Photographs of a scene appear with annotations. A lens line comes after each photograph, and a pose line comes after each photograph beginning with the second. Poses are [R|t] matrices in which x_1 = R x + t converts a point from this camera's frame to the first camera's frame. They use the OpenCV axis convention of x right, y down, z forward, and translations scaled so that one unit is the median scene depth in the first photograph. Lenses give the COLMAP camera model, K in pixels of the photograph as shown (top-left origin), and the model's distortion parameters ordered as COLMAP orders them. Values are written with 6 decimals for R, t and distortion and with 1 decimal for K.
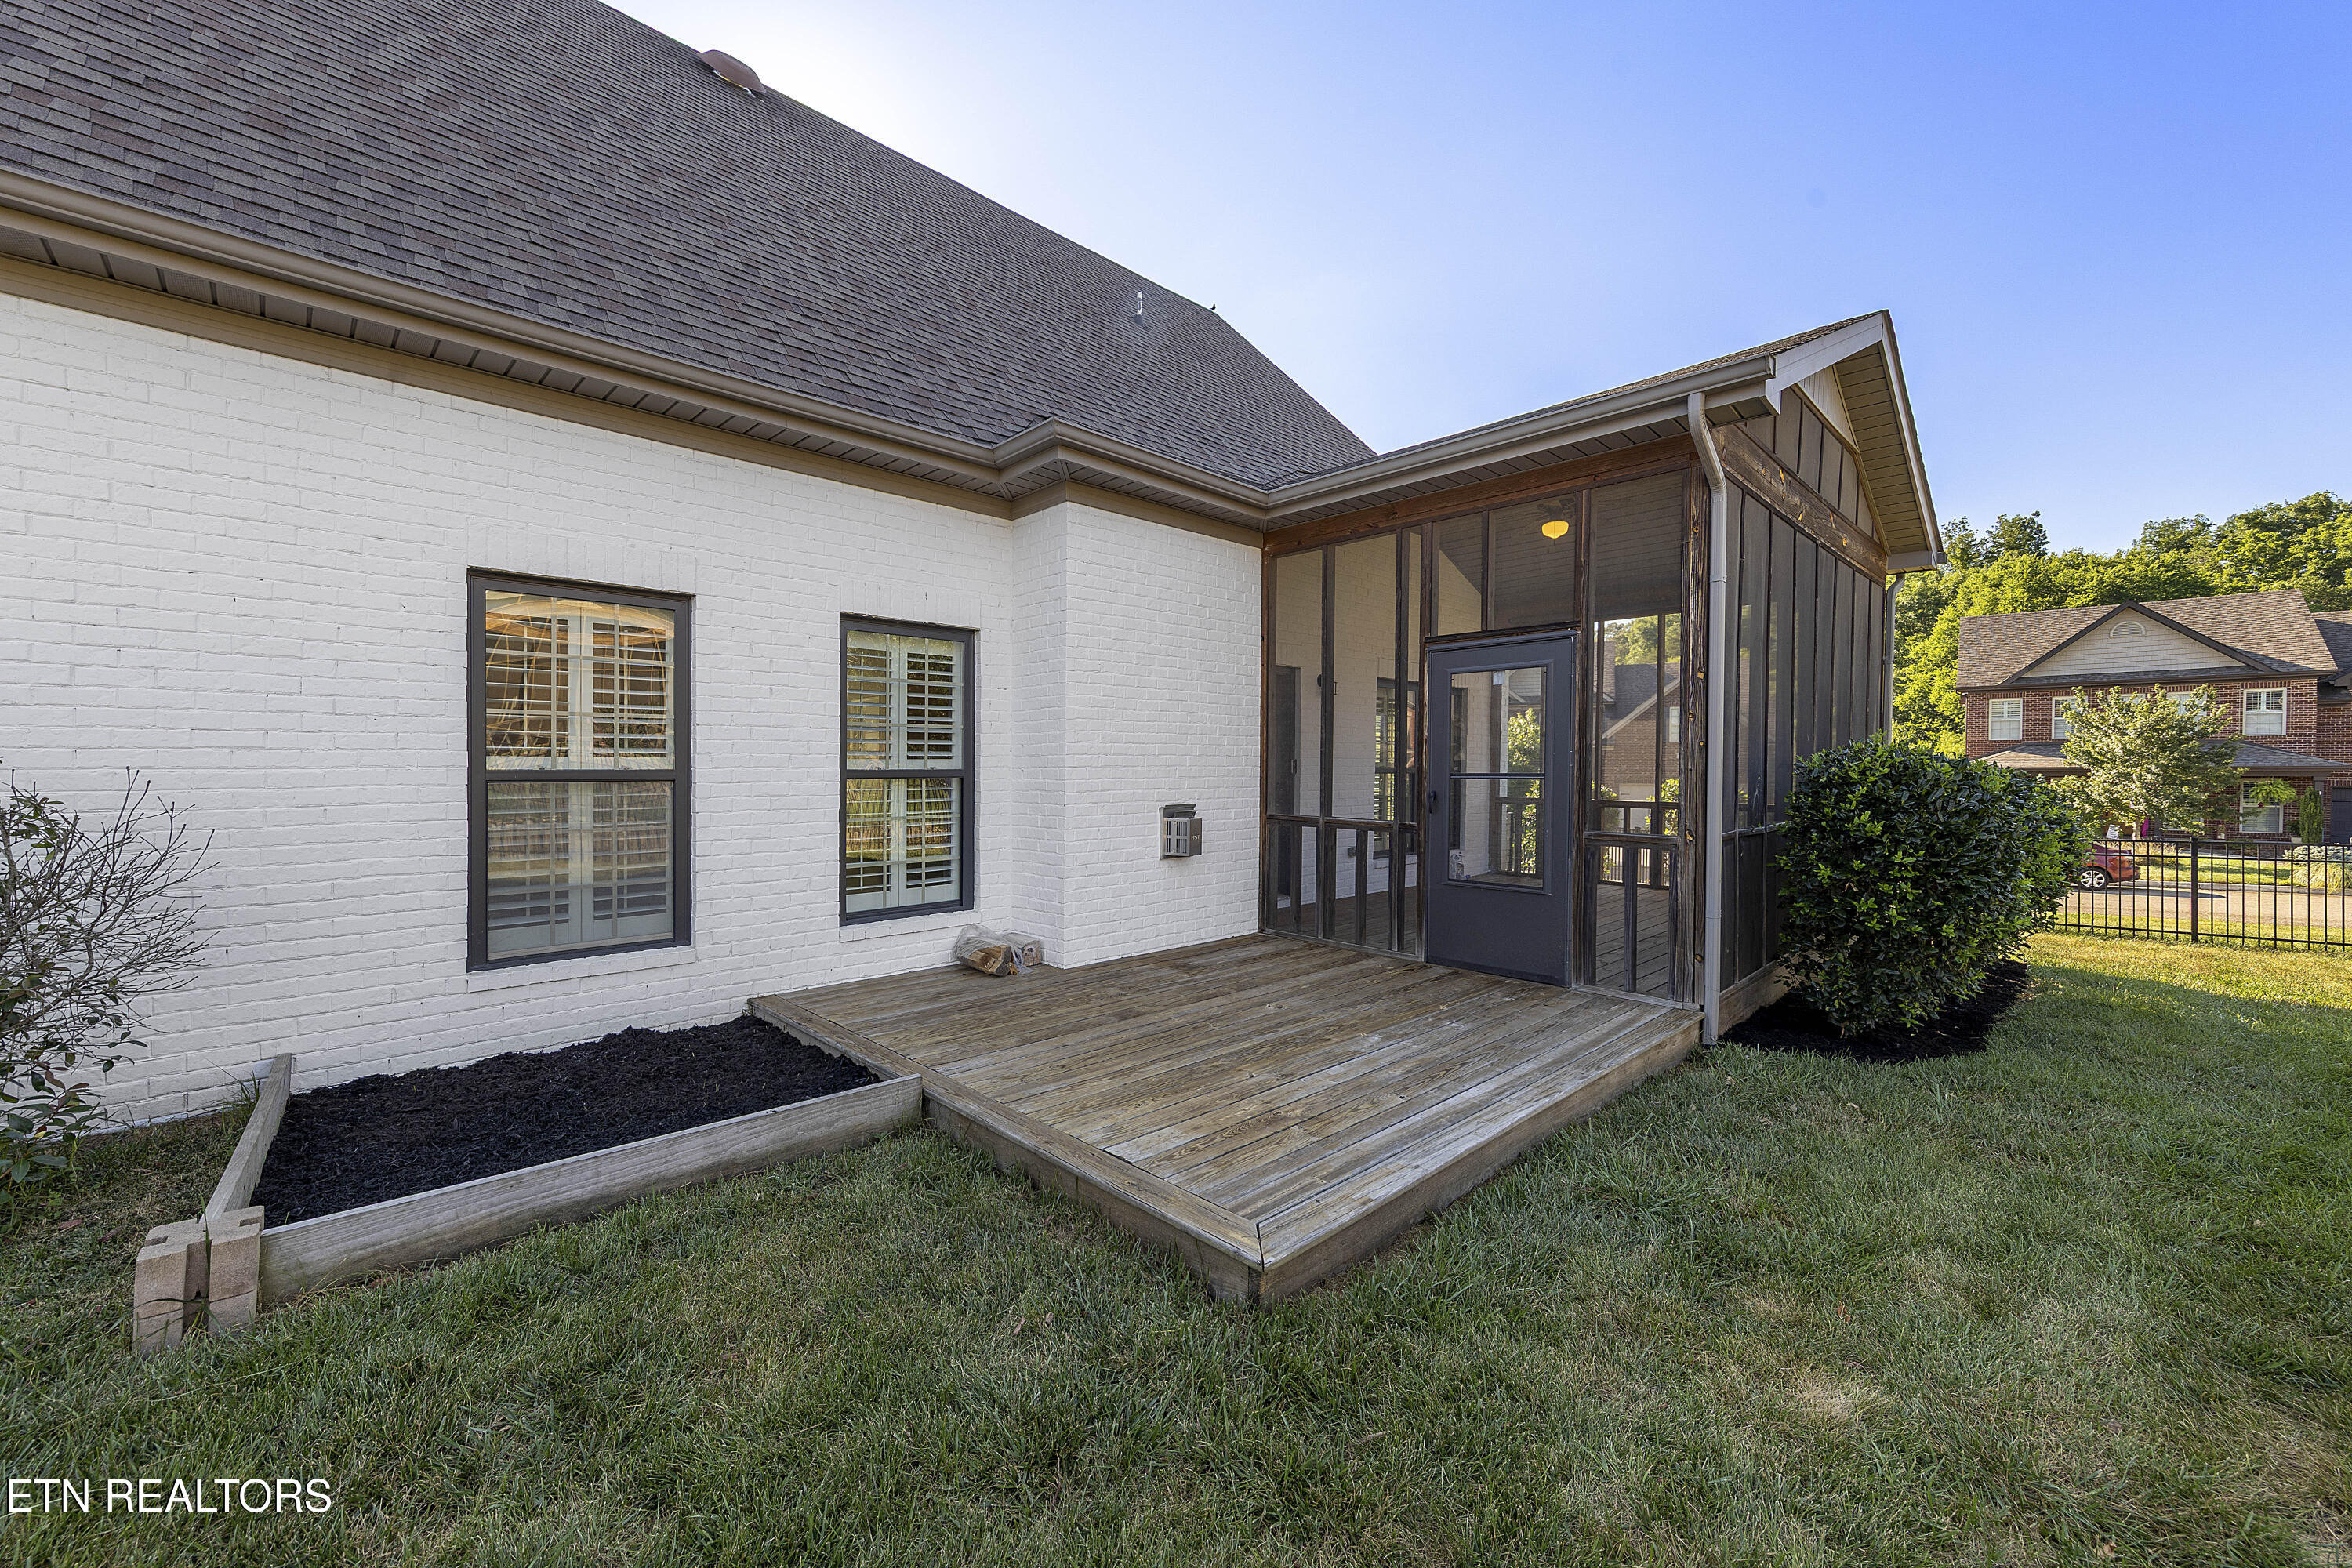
lens RADIAL K [[936.8, 0, 1167.7], [0, 936.8, 755.6], [0, 0, 1]] dist [0.001198, 0.000002]
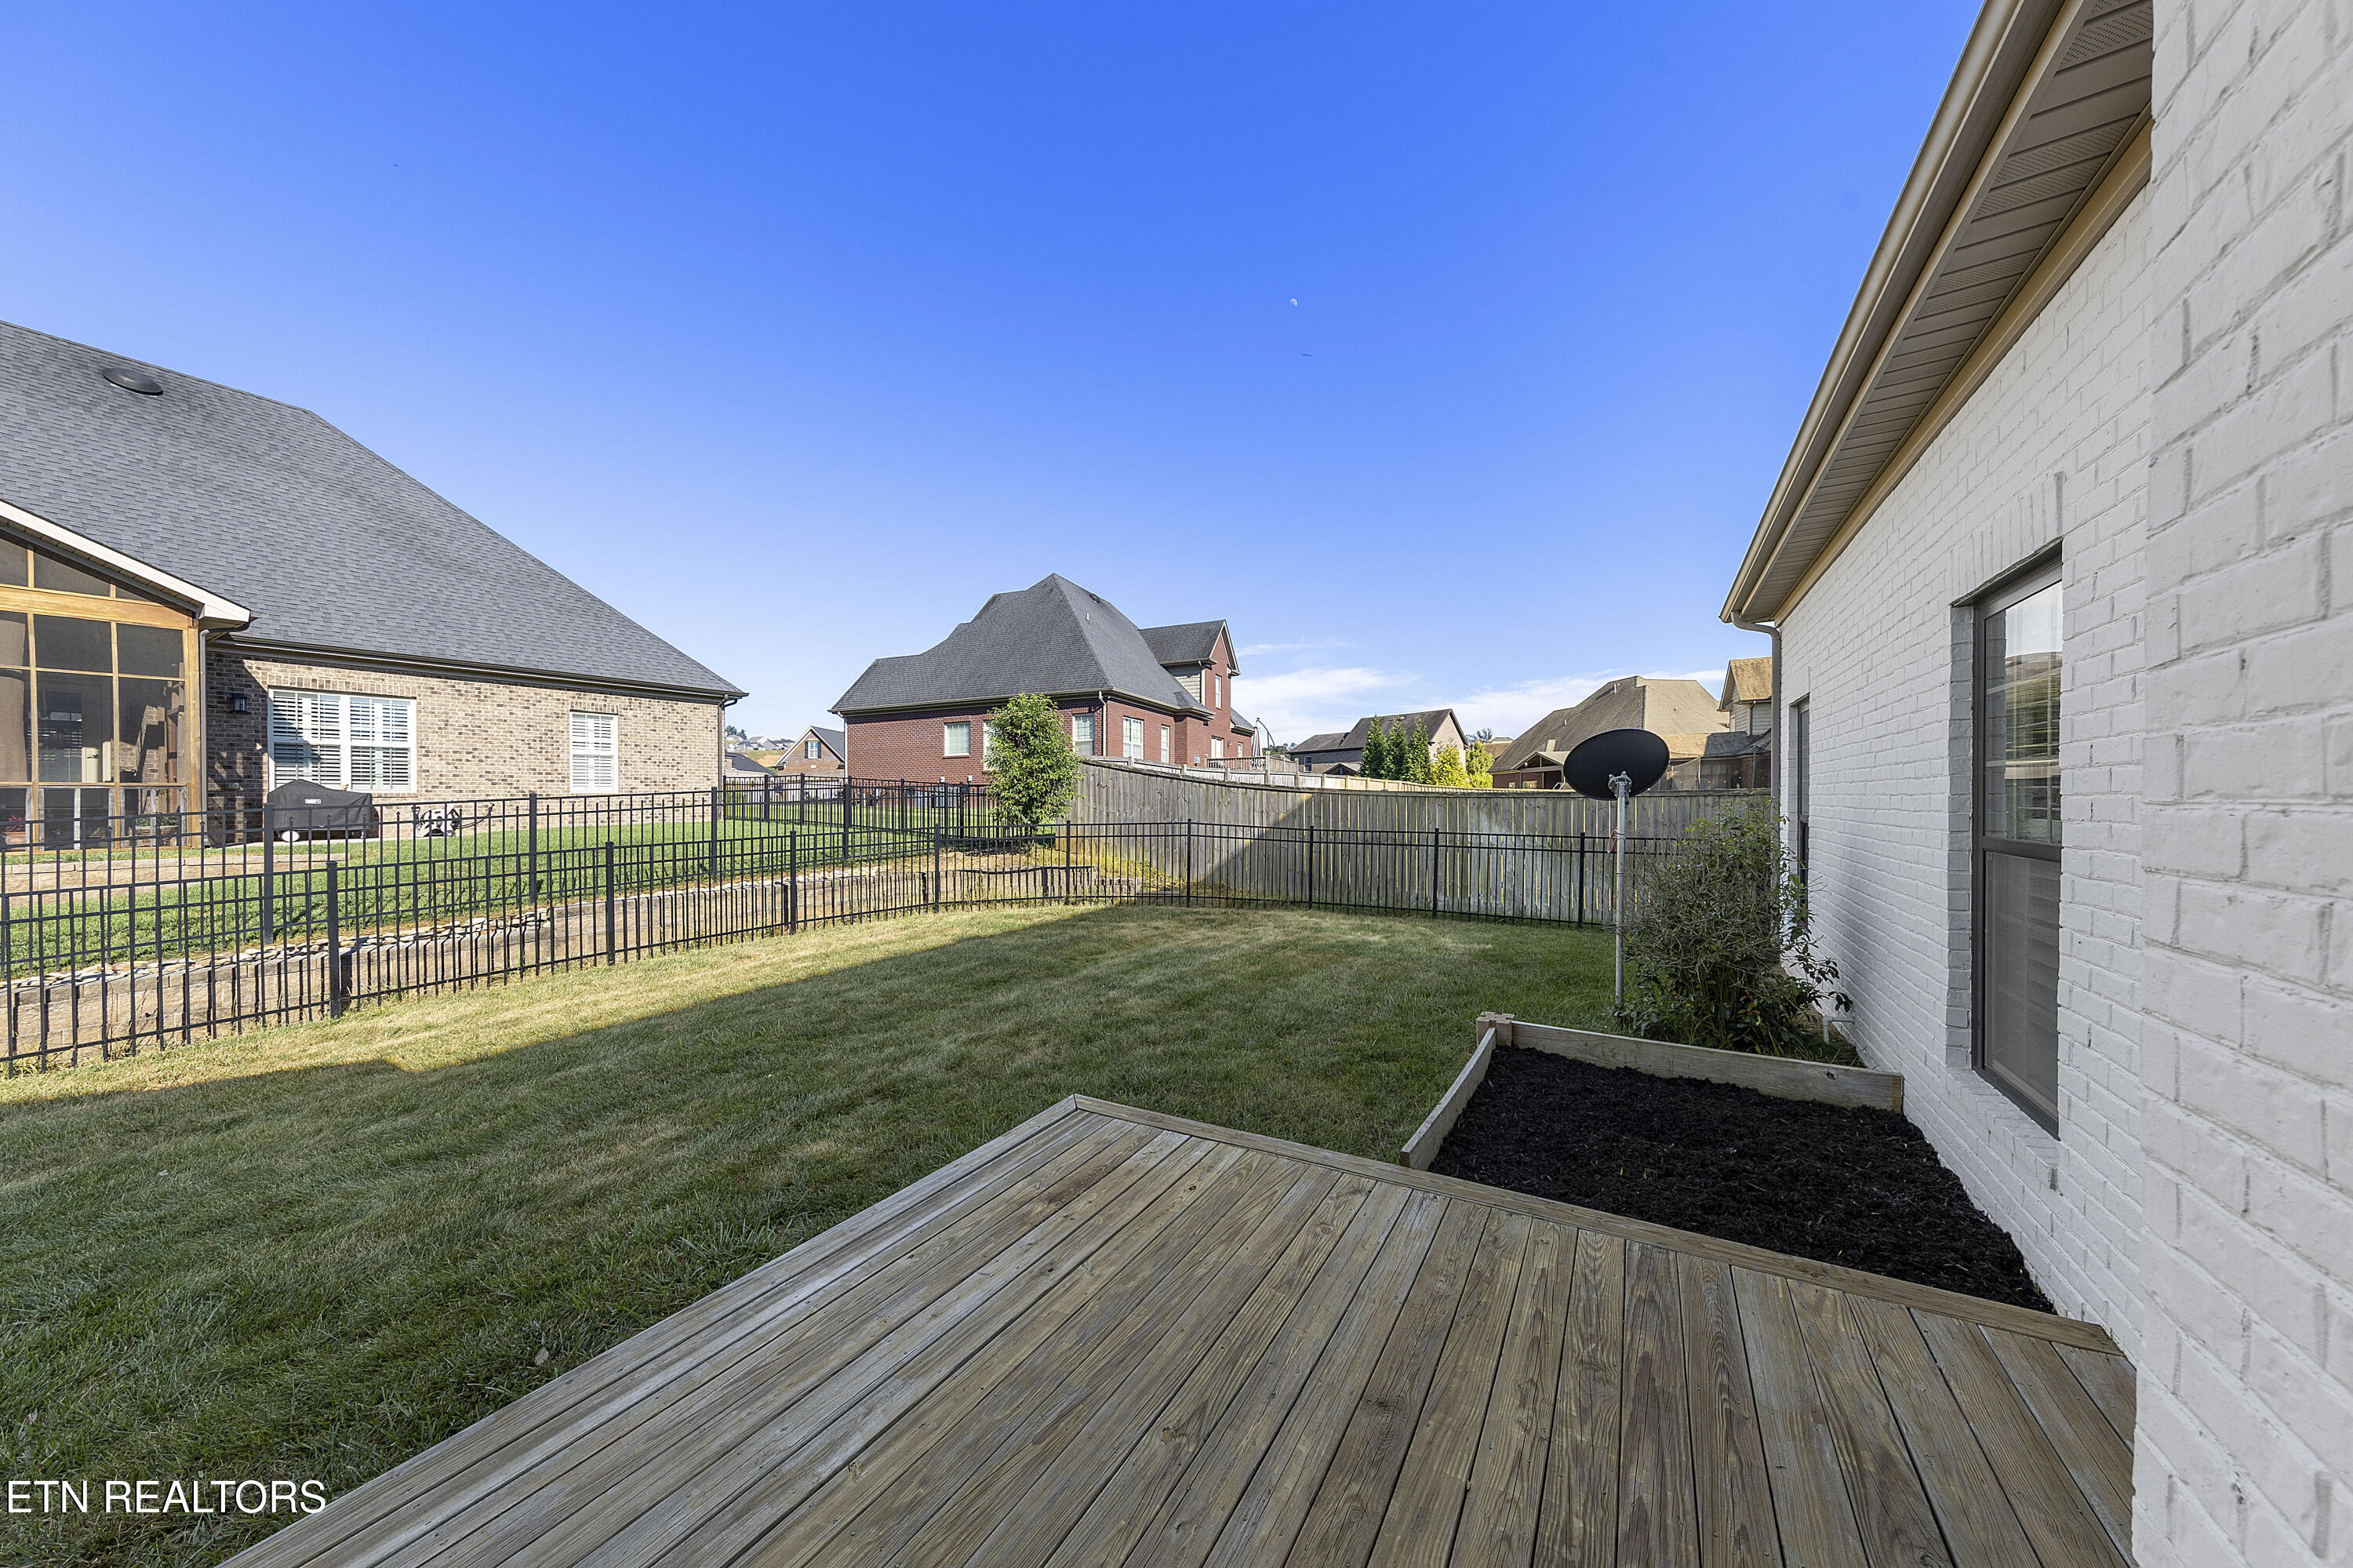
lens RADIAL K [[775.5, 0, 1220.9], [0, 775.5, 819.3], [0, 0, 1]] dist [-0.000118, -0.000088]
pose [[-0.956261, 0.002970, -0.292500, 0.219656], [0.000294, 0.999958, 0.009190, -0.036242], [0.292515, 0.008702, -0.956221, 2.031681]]
